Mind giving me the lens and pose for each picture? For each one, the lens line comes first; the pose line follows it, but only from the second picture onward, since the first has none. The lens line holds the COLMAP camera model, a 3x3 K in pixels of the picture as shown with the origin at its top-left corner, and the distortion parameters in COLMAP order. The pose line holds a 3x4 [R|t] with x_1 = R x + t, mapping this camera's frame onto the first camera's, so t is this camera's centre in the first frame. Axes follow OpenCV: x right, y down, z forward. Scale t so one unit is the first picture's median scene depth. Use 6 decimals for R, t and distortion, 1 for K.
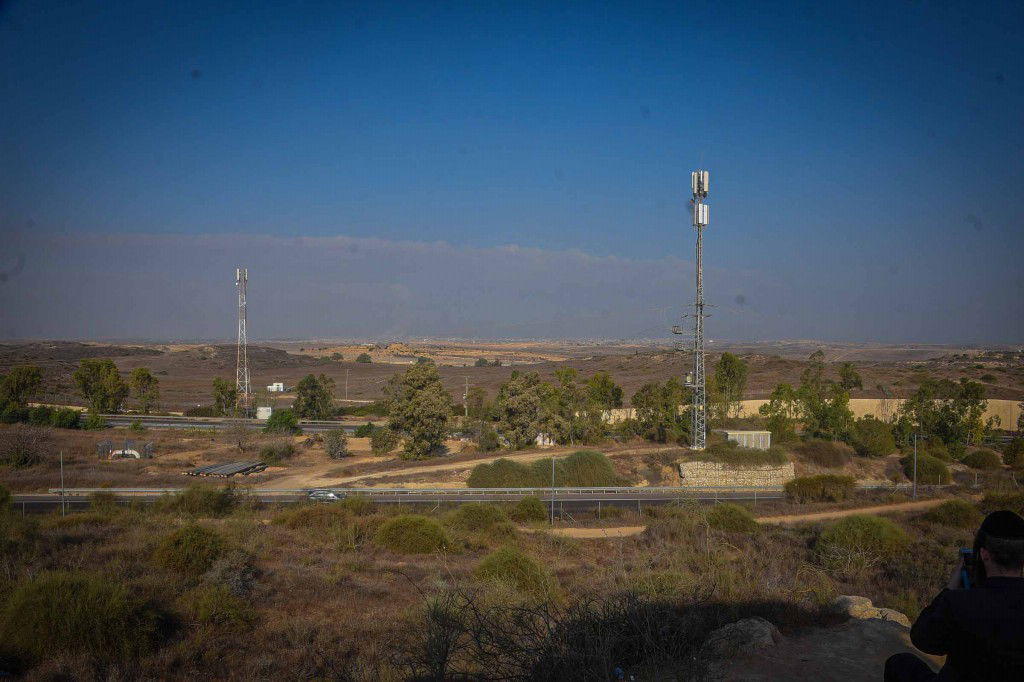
lens RADIAL K [[3381.2, 0, 513.7], [0, 3381.2, 342.1], [0, 0, 1]] dist [1.225394, 0.000000]
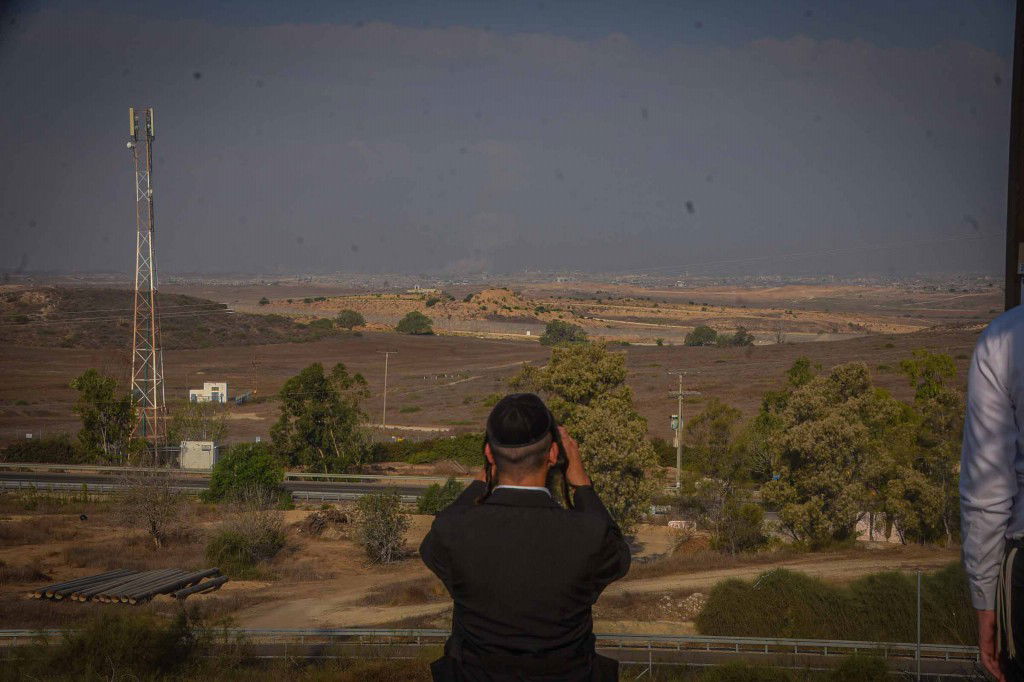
lens RADIAL K [[3381.2, 0, 504.9], [0, 3381.2, 343.0], [0, 0, 1]] dist [1.225394, 0.000000]
pose [[0.988181, 0.005373, -0.153201, 0.028852], [-0.007352, 0.999897, -0.012351, 0.011832], [0.153118, 0.013331, 0.988118, 0.581202]]
